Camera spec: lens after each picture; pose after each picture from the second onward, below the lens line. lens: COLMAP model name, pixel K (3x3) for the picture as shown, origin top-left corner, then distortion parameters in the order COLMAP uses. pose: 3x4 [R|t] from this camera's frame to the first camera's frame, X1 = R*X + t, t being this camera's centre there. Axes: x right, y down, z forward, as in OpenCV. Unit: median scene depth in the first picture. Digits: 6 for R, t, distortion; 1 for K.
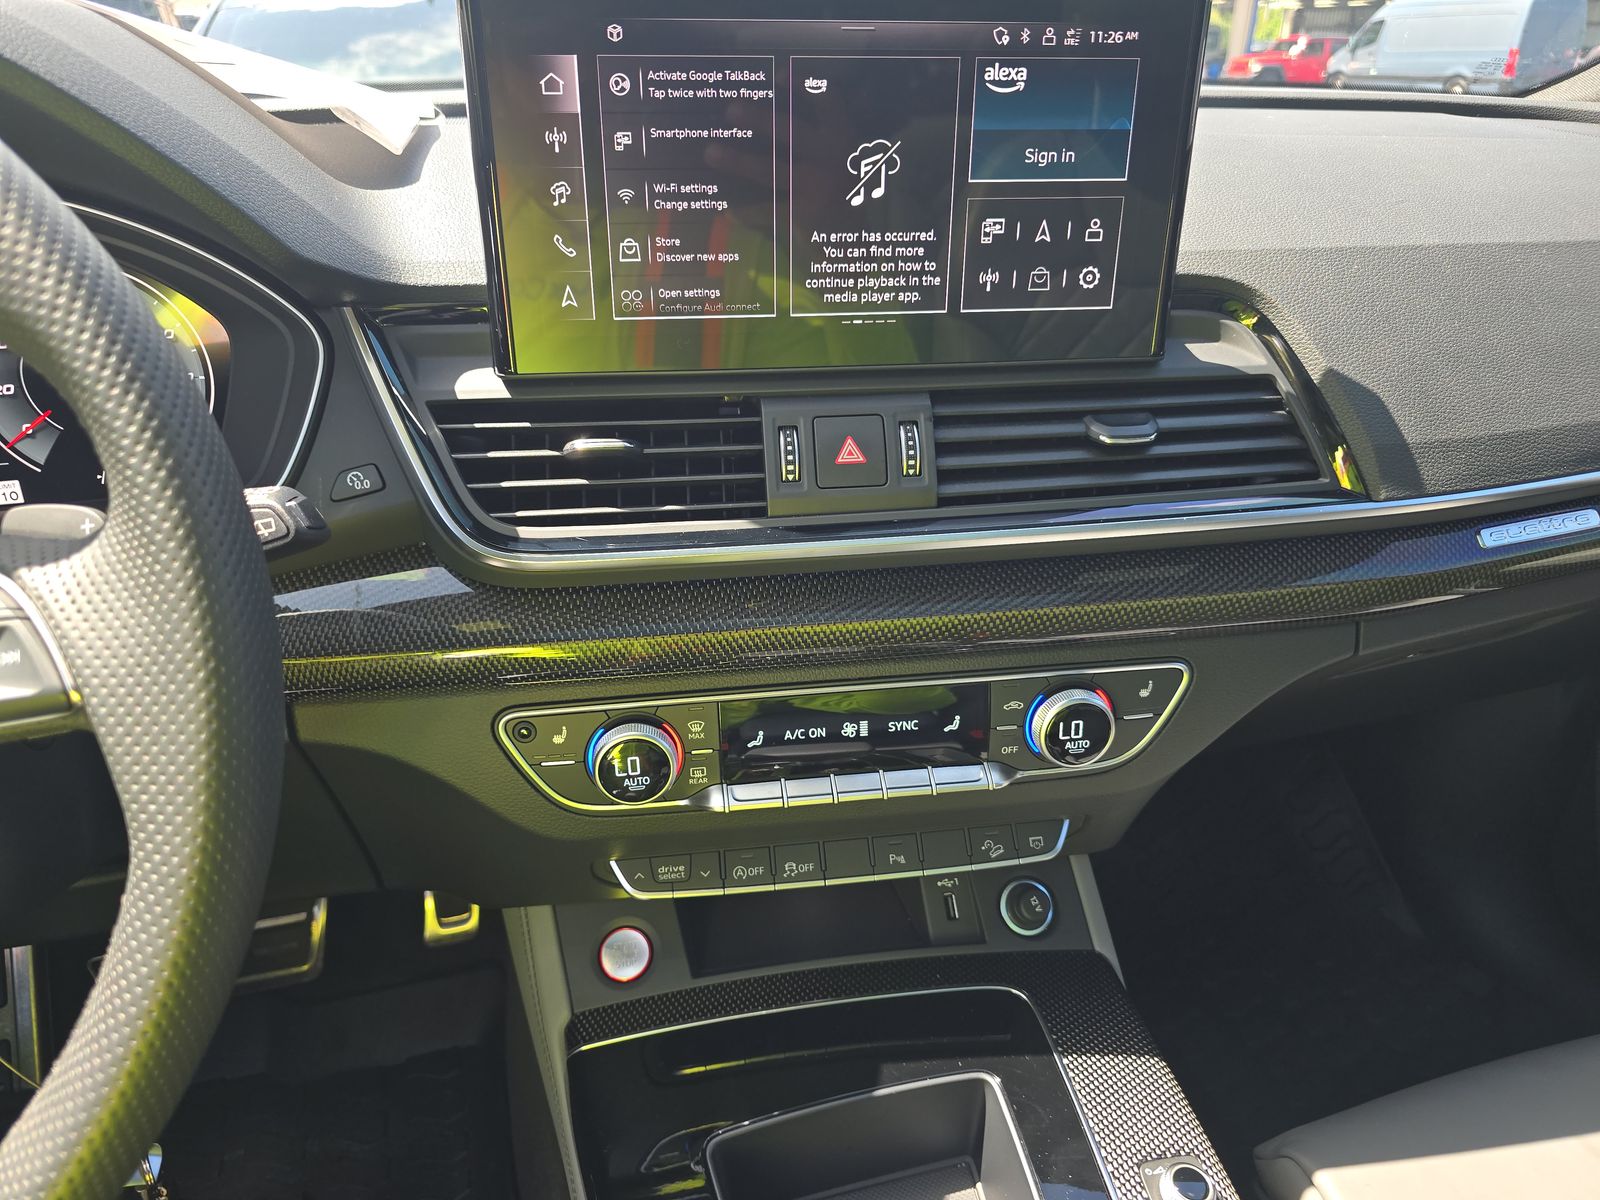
lens RADIAL K [[1087.9, 0, 800.0], [0, 1087.9, 600.0], [0, 0, 1]] dist [0.034455, -0.030649]
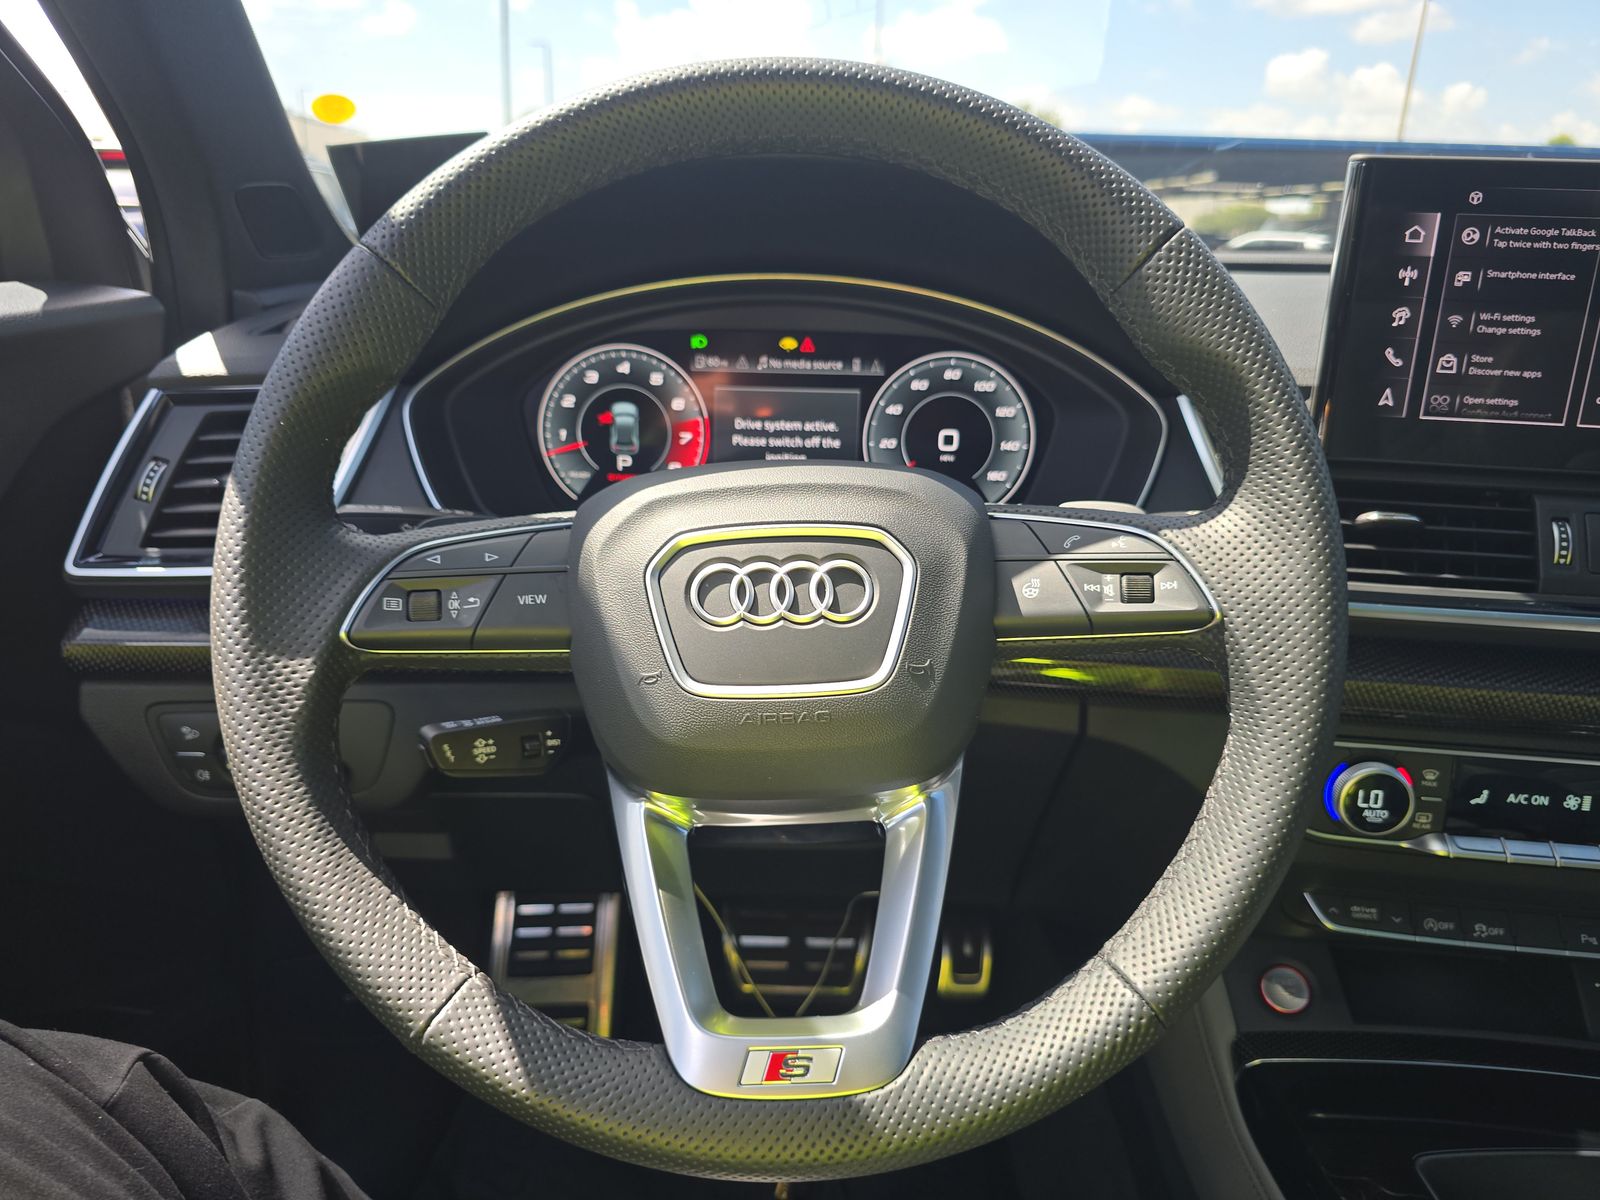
lens RADIAL K [[1087.9, 0, 800.0], [0, 1087.9, 600.0], [0, 0, 1]] dist [0.034455, -0.030649]
pose [[0.965599, 0.107580, -0.236737, -0.540973], [-0.142824, 0.980204, -0.137117, 0.213318], [0.217300, 0.166211, 0.961850, -0.299586]]
